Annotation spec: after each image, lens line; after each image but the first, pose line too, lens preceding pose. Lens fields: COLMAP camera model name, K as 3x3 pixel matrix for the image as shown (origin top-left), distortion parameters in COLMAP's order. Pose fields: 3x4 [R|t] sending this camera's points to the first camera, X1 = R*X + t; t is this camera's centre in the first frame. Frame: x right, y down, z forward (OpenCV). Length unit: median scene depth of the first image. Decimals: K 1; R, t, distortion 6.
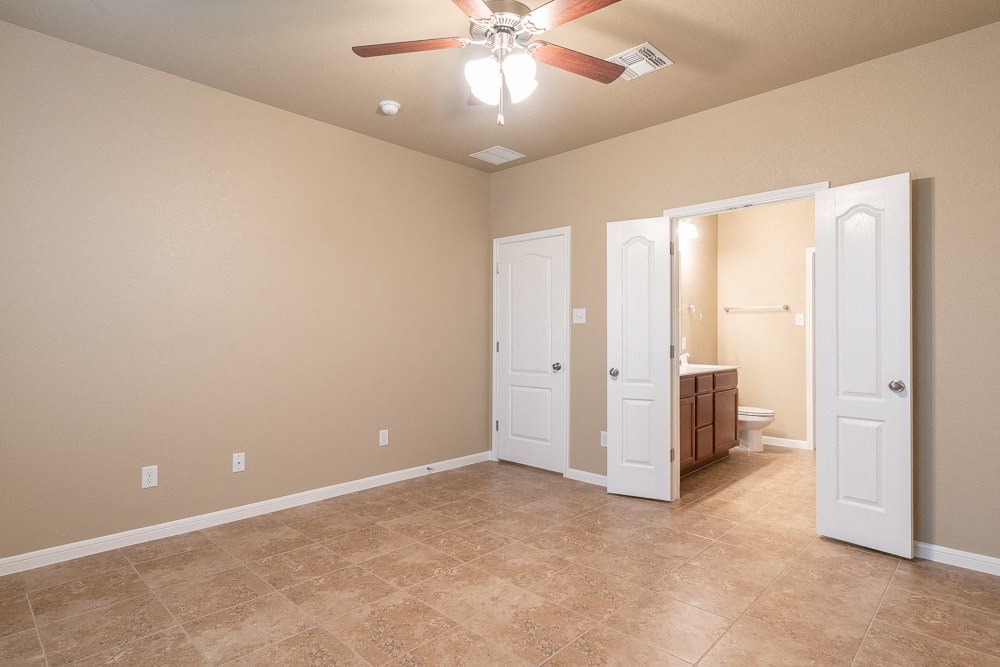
lens RADIAL K [[535.9, 0, 500.0], [0, 535.9, 333.5], [0, 0, 1]] dist [-0.001082, 0.000990]
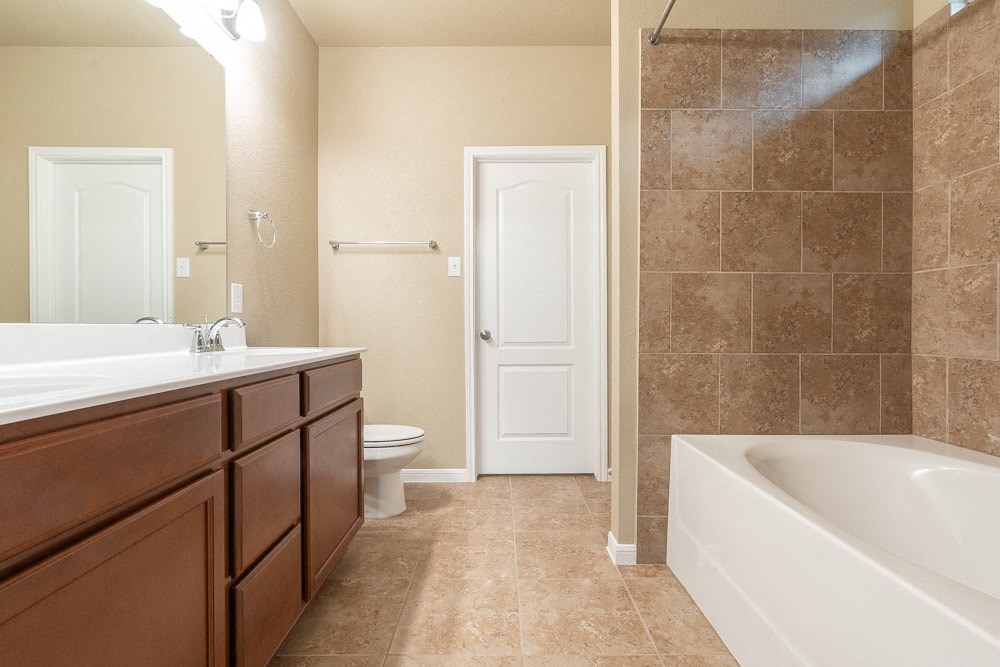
lens RADIAL K [[461.1, 0, 490.7], [0, 461.1, 329.1], [0, 0, 1]] dist [-0.004793, 0.000434]
pose [[0.742278, -0.010292, 0.670013, 0.252460], [0.002225, 0.999914, 0.012895, 0.038693], [-0.670088, -0.008081, 0.742237, 0.609332]]
